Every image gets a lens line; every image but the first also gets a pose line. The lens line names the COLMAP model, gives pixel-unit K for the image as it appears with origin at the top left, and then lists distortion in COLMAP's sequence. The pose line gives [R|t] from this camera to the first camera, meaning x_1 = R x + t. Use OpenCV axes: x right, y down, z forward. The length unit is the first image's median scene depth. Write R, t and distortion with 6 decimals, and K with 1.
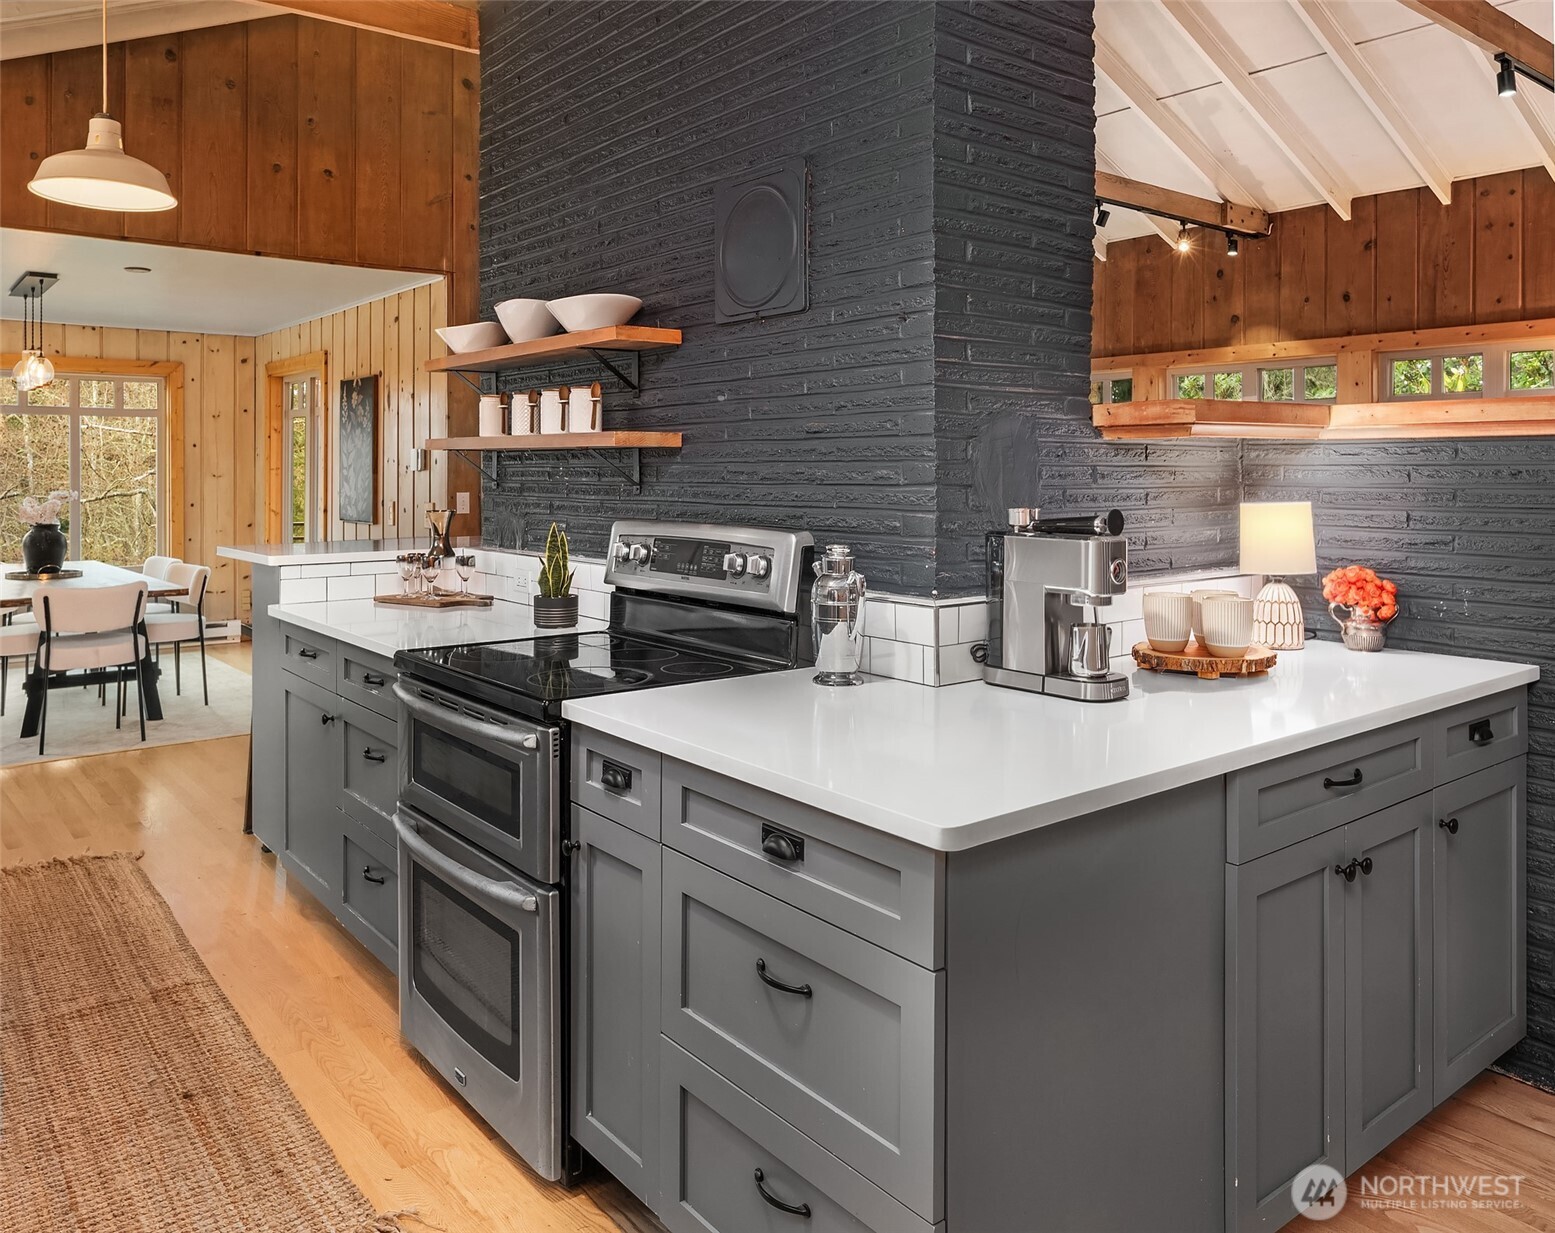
lens RADIAL K [[1171.2, 0, 777.7], [0, 1171.2, 470.4], [0, 0, 1]] dist [0.000084, -0.005347]
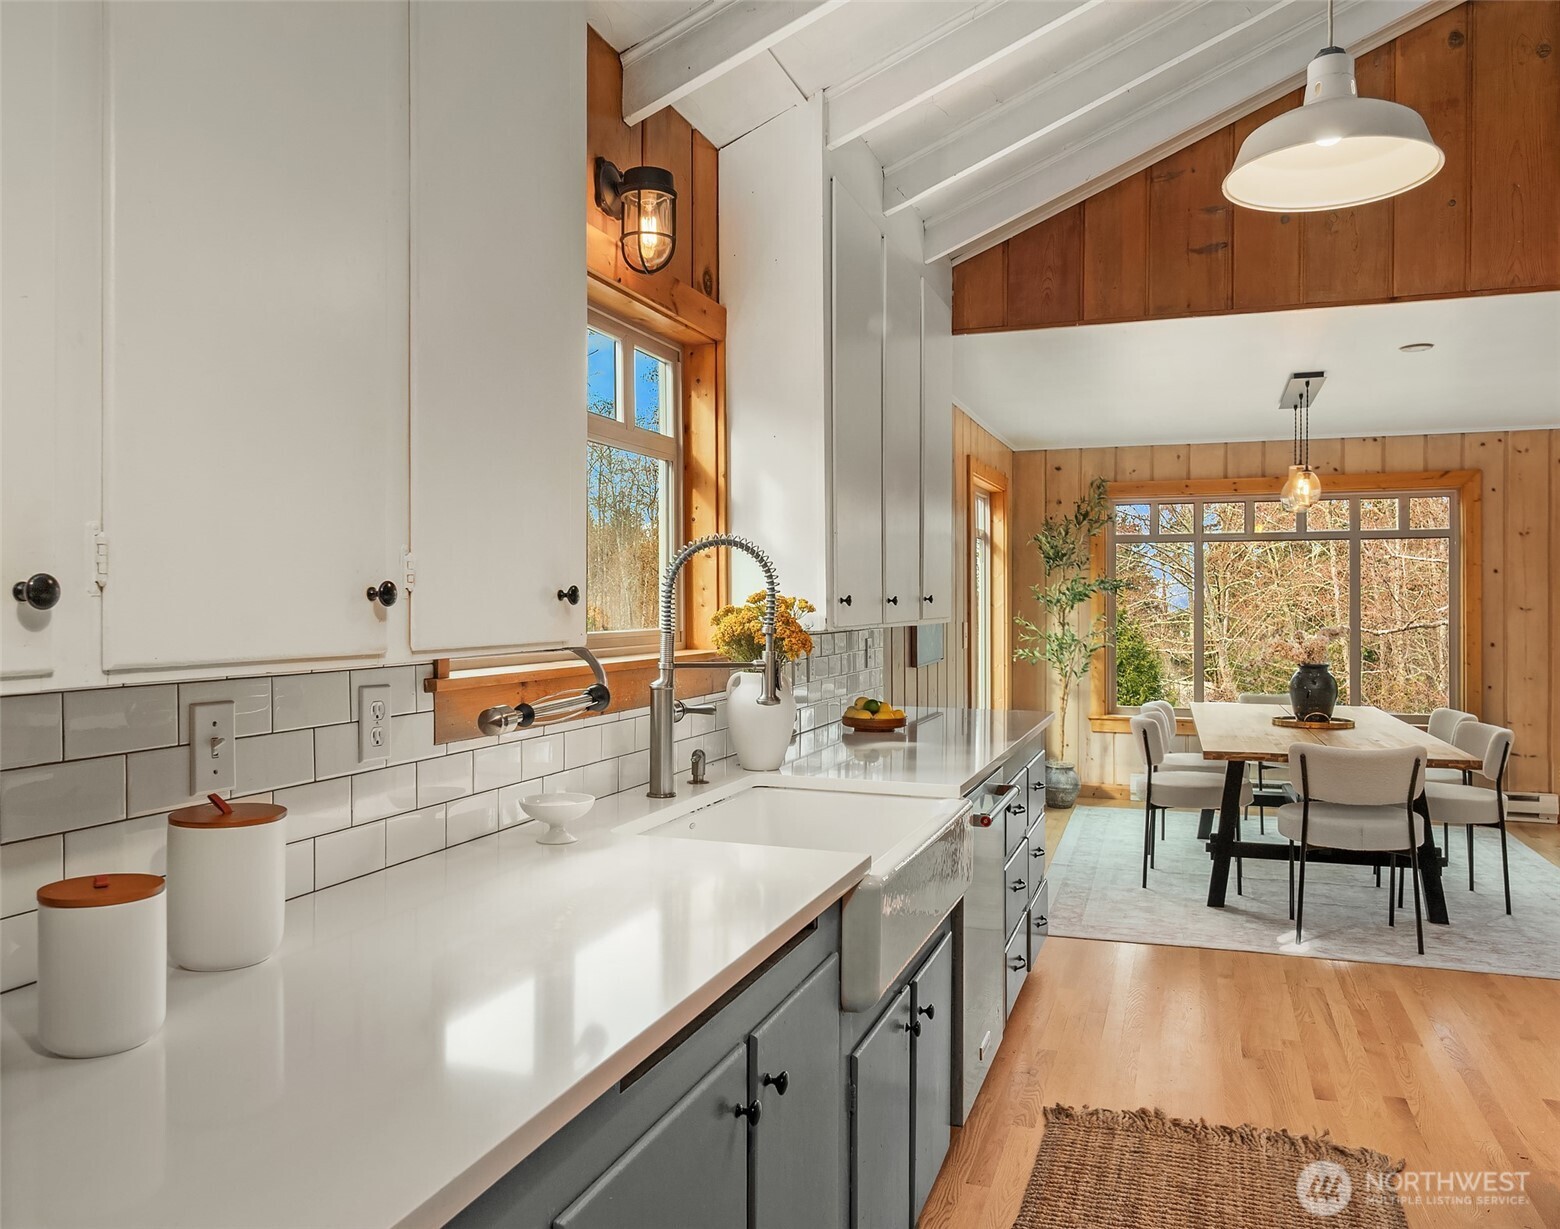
lens RADIAL K [[1204.0, 0, 780.0], [0, 1204.0, 614.5], [0, 0, 1]] dist [0.003801, 0.000205]
pose [[0.538116, 0.004319, -0.842860, -0.083443], [0.003790, 0.999964, 0.007543, 0.000576], [0.842862, -0.007254, 0.538080, 0.180913]]
